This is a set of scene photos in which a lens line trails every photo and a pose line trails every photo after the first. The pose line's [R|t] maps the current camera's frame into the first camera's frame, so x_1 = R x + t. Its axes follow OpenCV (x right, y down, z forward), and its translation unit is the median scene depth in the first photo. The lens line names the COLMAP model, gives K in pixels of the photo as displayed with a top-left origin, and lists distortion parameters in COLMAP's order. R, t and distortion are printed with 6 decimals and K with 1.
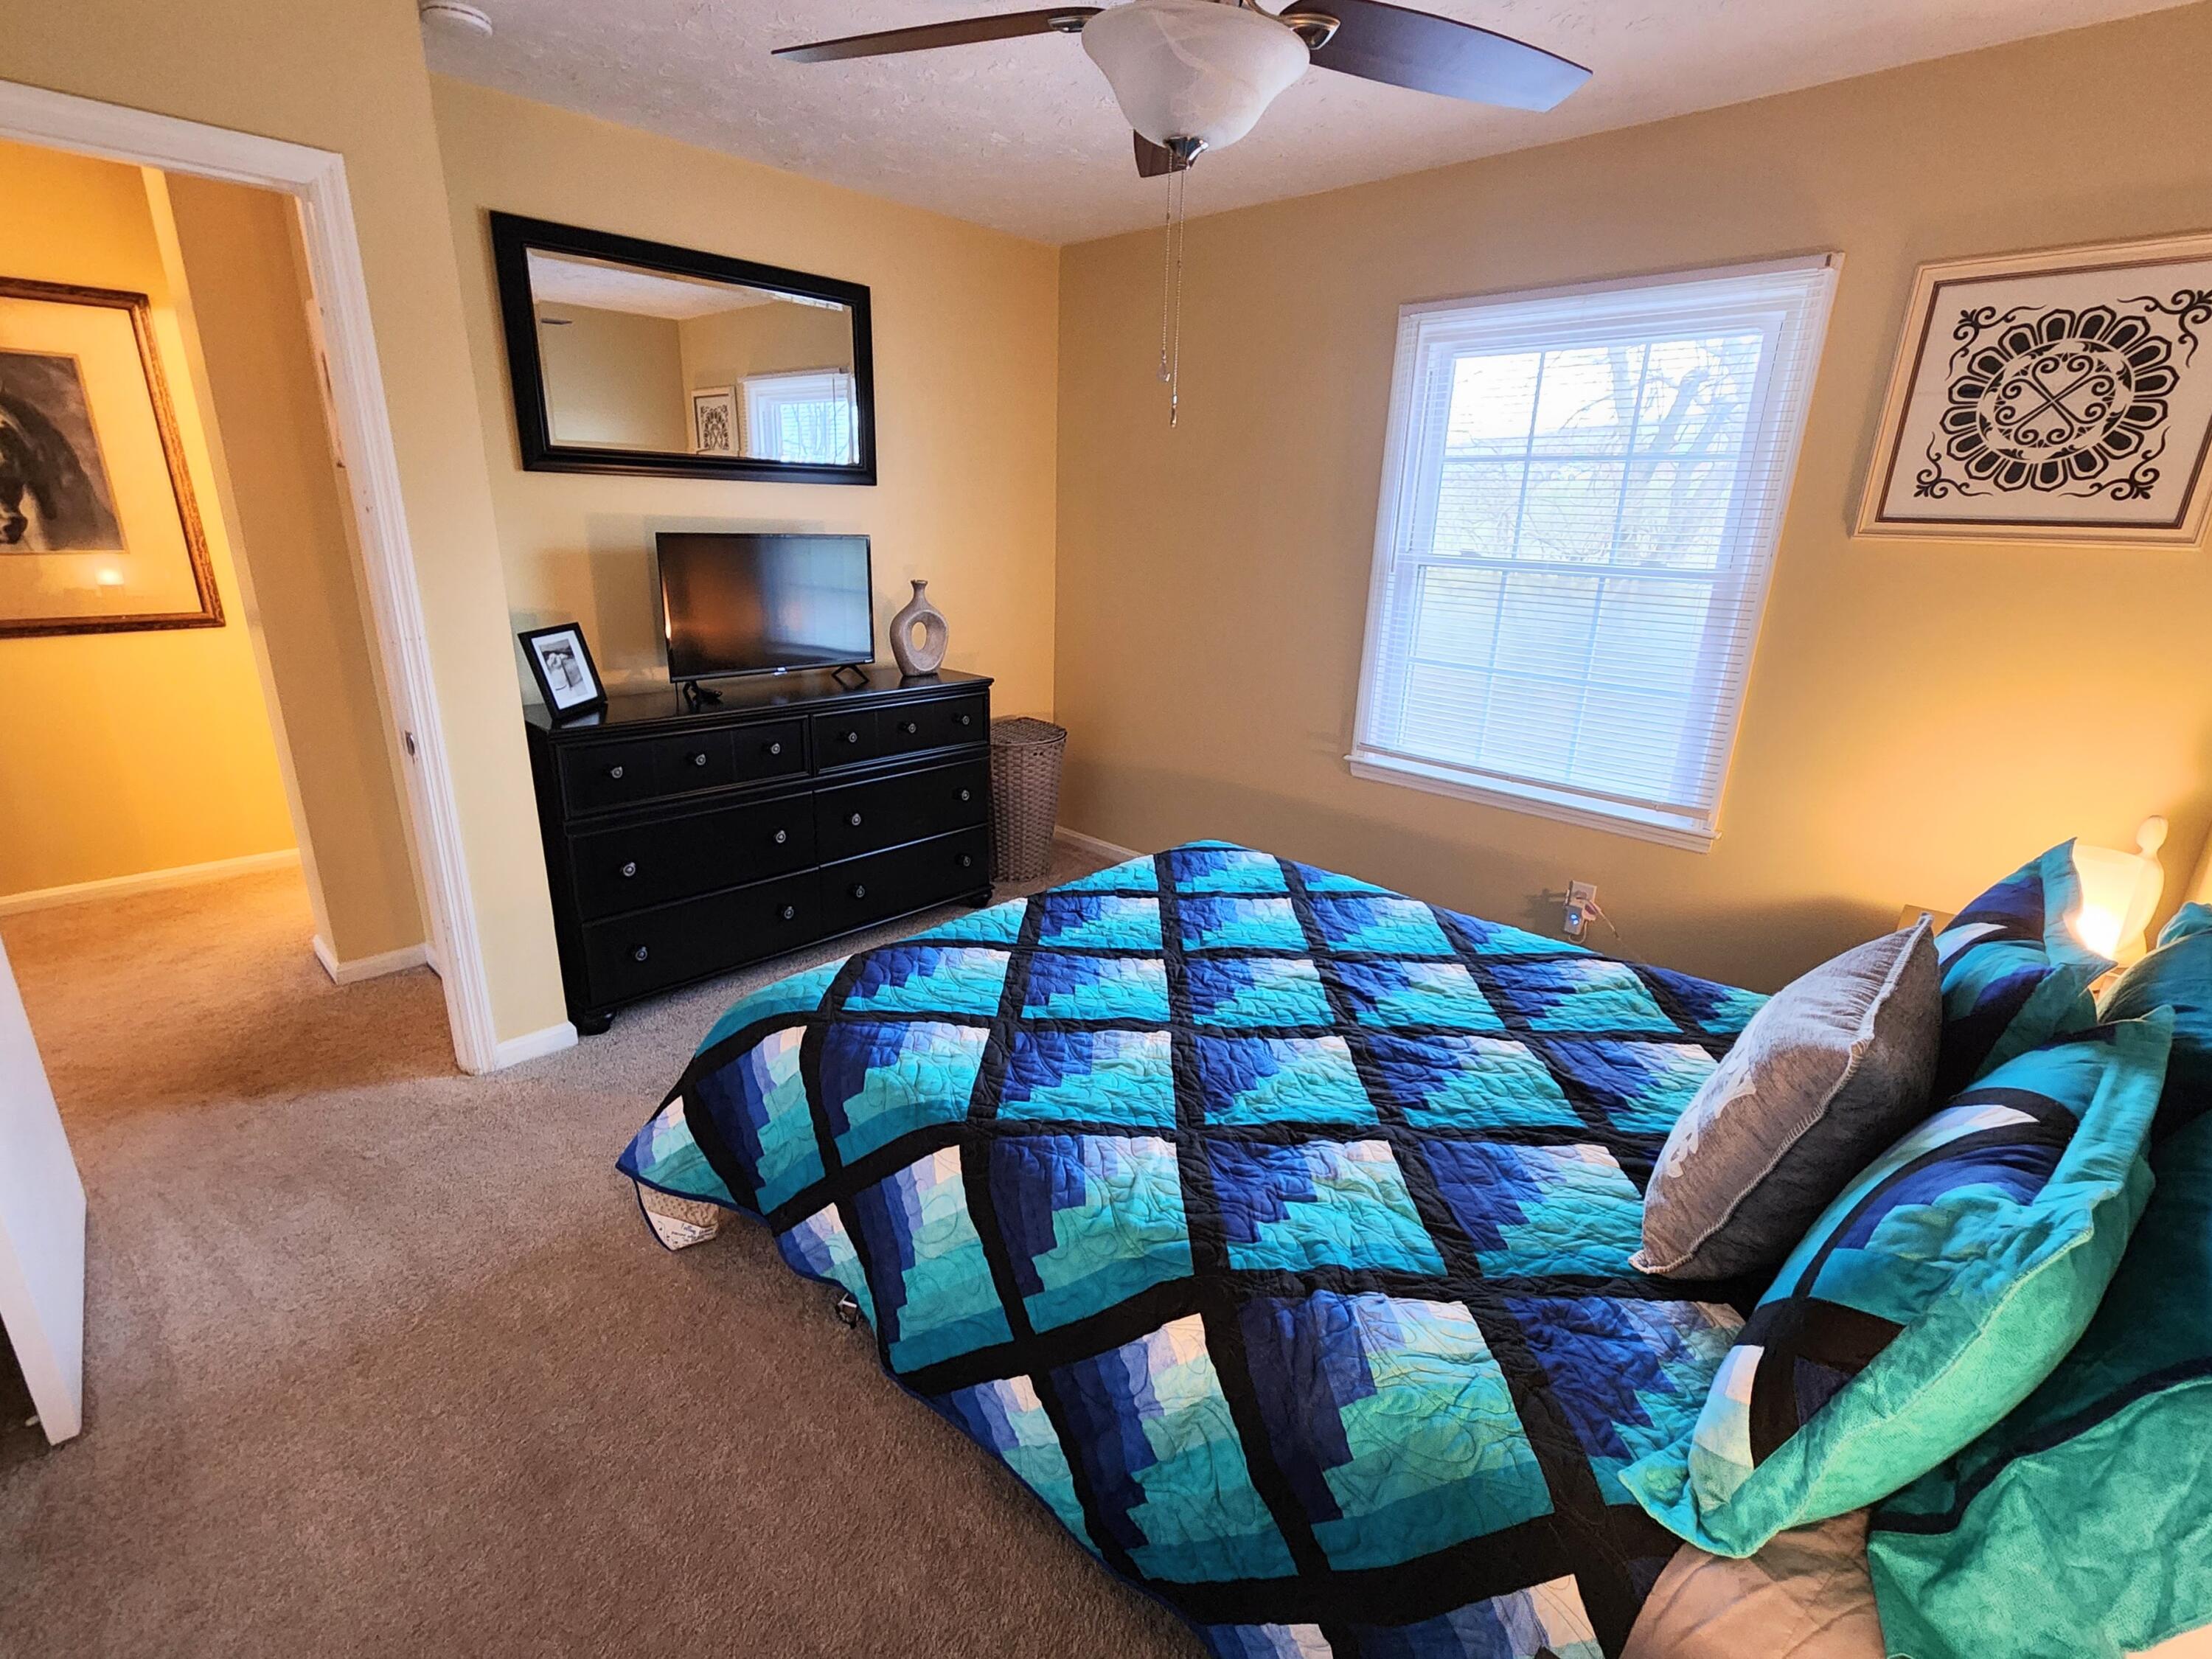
lens RADIAL K [[999.6, 0, 1106.0], [0, 999.6, 829.5], [0, 0, 1]] dist [0.001911, 0.000454]
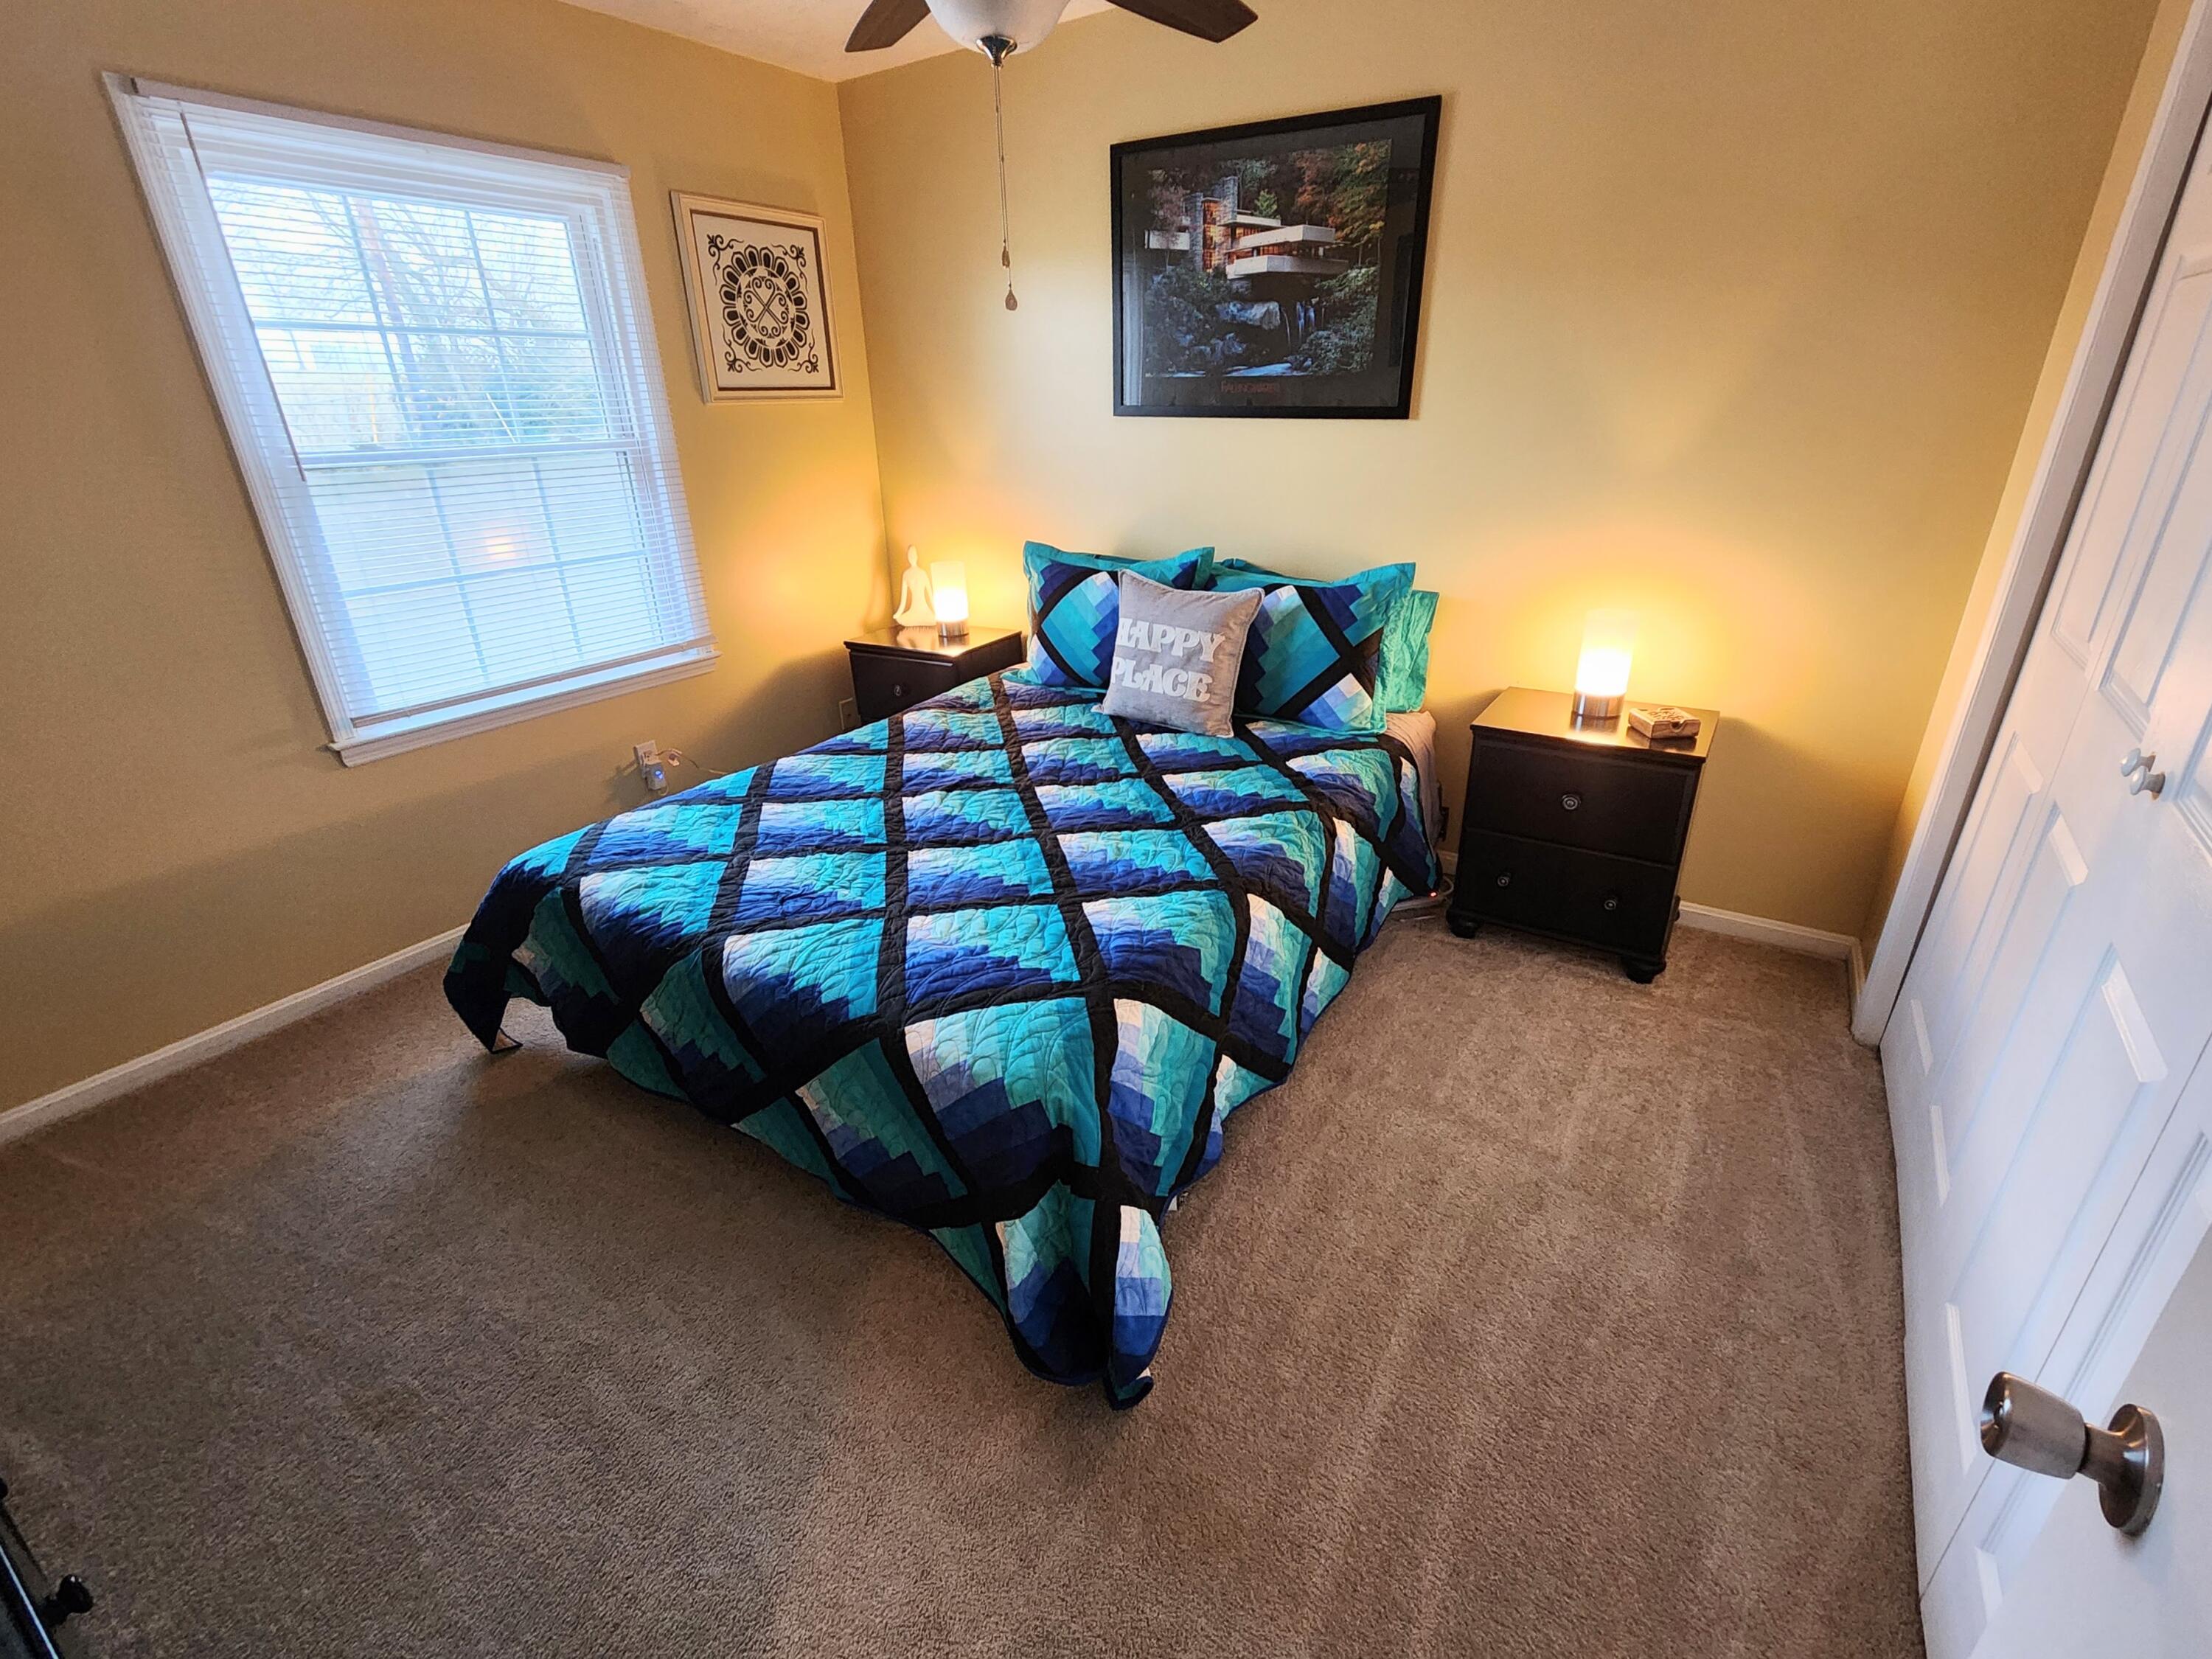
lens RADIAL K [[973.9, 0, 1117.1], [0, 973.9, 827.9], [0, 0, 1]] dist [-0.002261, 0.000028]
pose [[-0.183253, -0.423307, 0.887260, -0.832558], [0.312516, 0.830639, 0.460840, -0.274158], [-0.932069, 0.361733, -0.019927, 0.792572]]
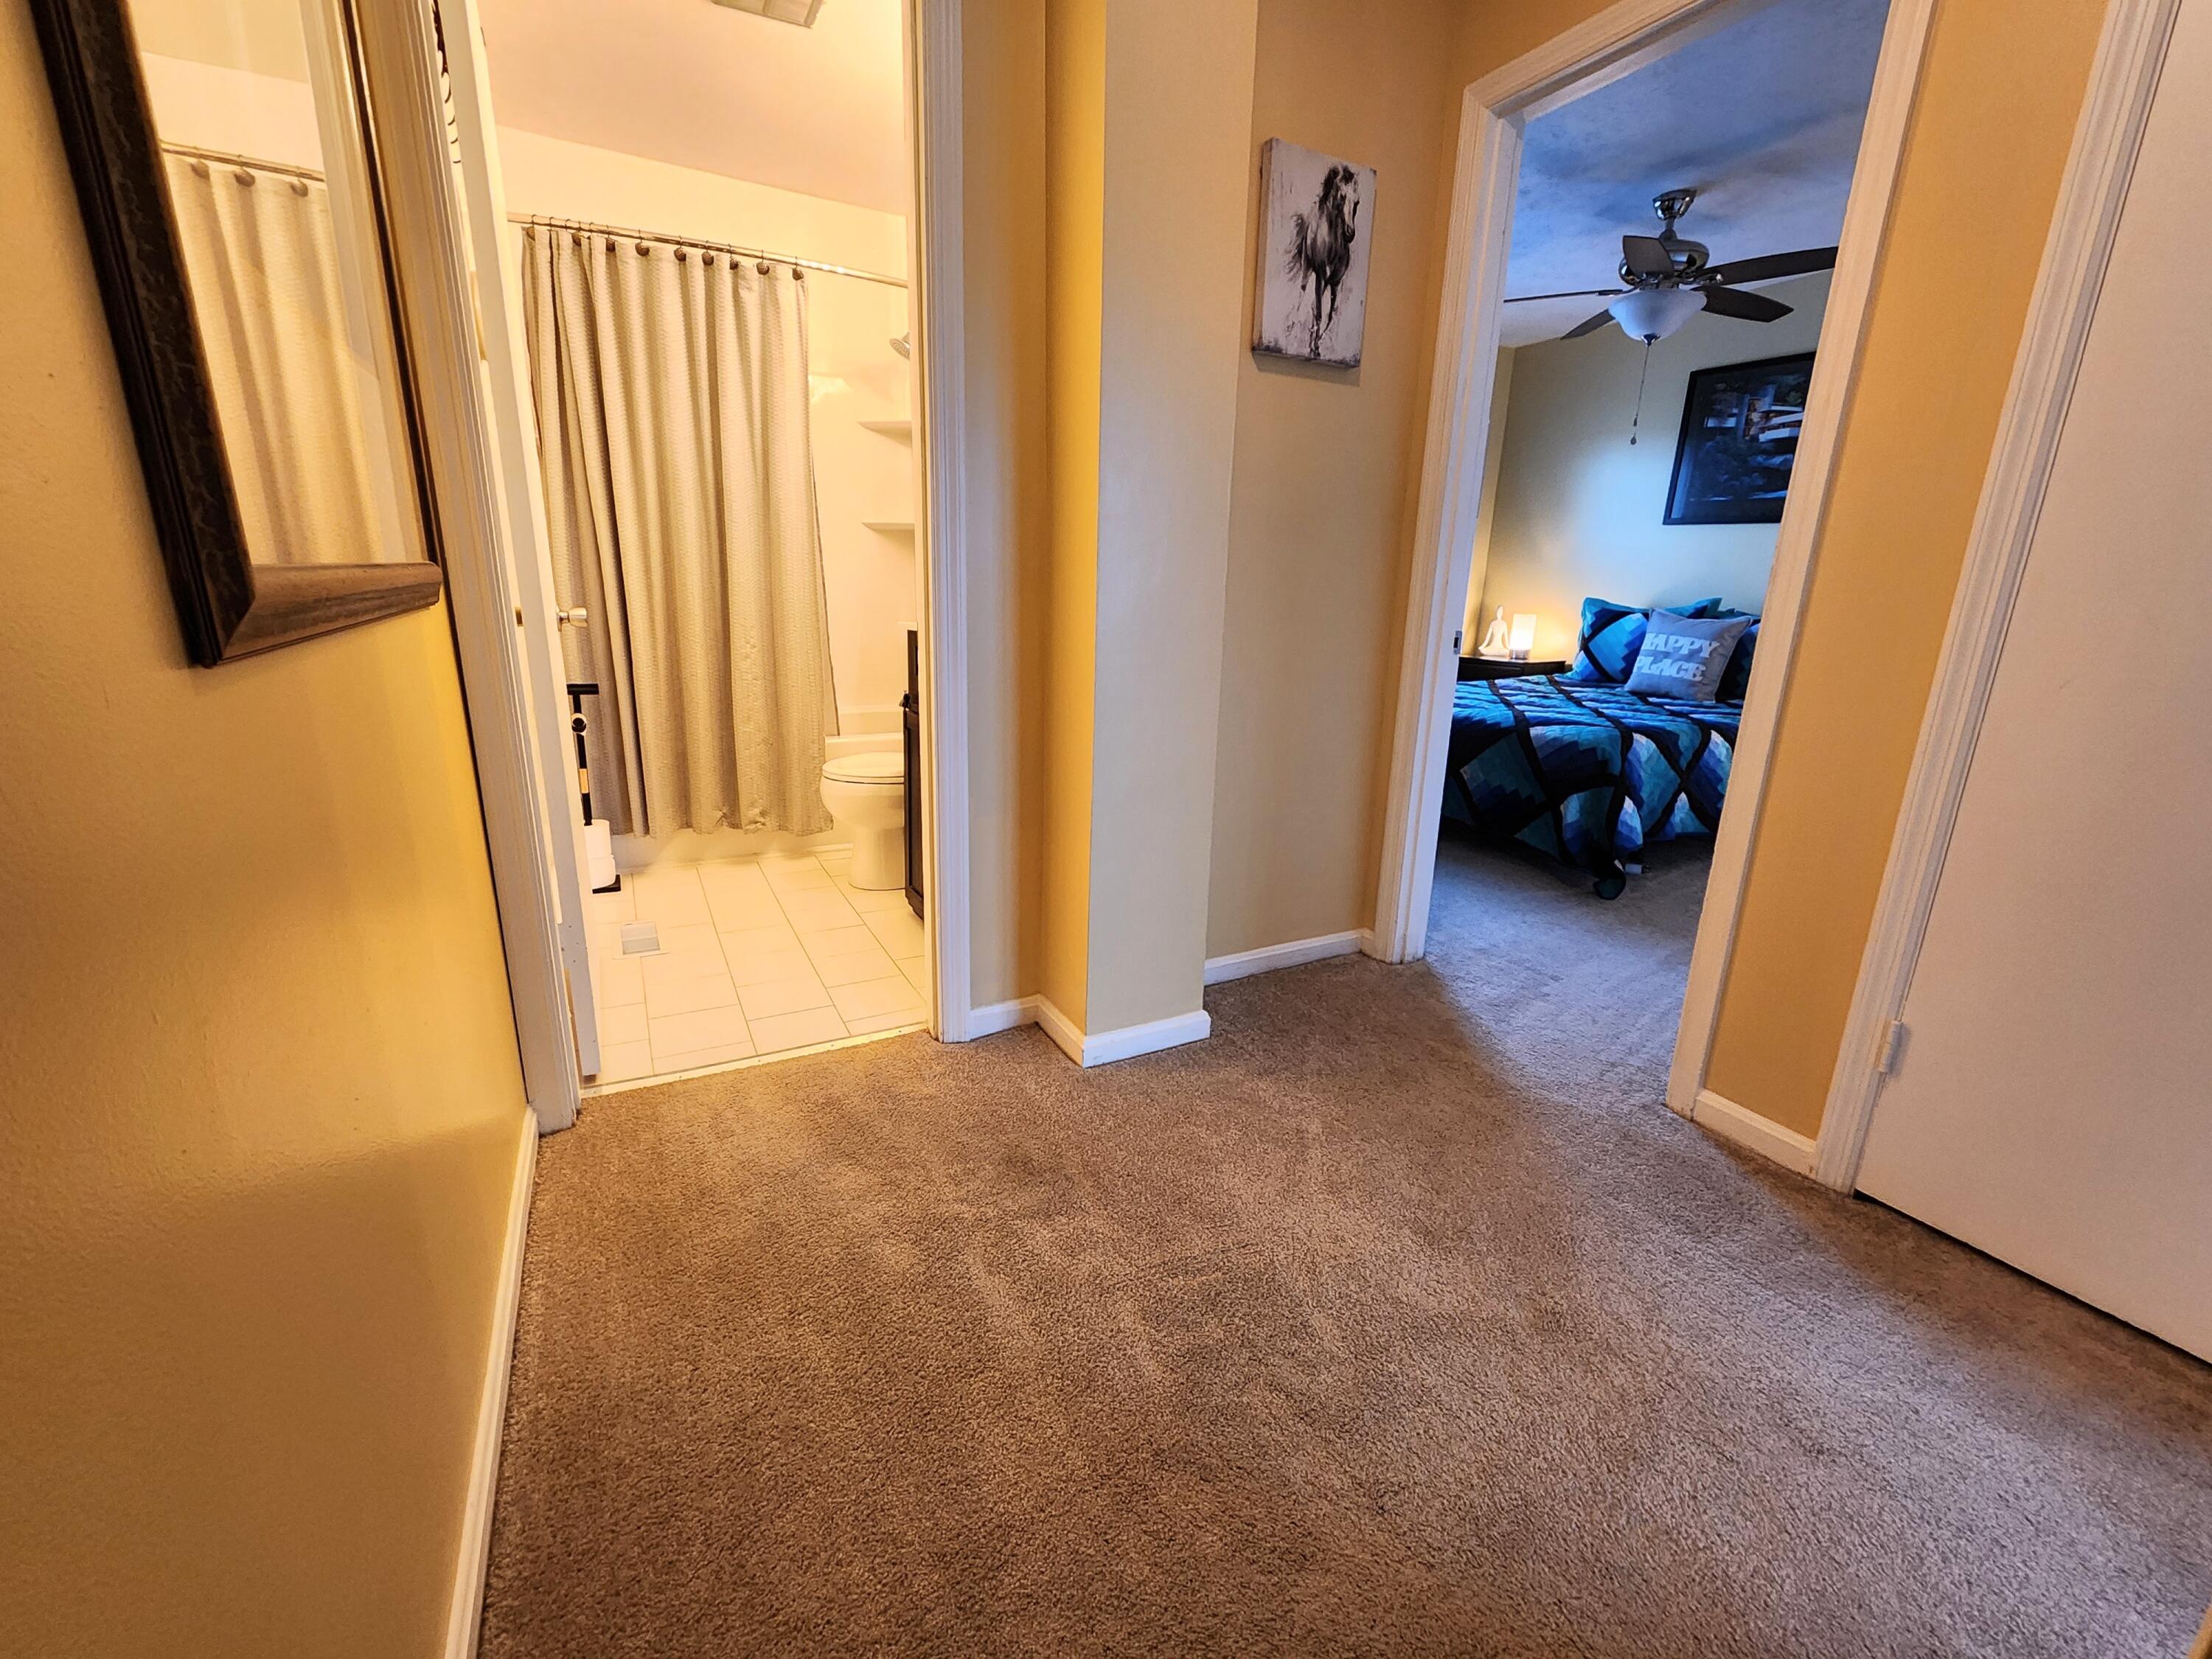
lens RADIAL K [[932.4, 0, 1094.6], [0, 932.4, 841.8], [0, 0, 1]] dist [-0.001121, 0.000169]
pose [[0.317094, -0.270182, 0.909095, -1.971678], [0.270980, 0.944412, 0.186160, -0.184971], [-0.908857, 0.187317, 0.372681, 1.096347]]
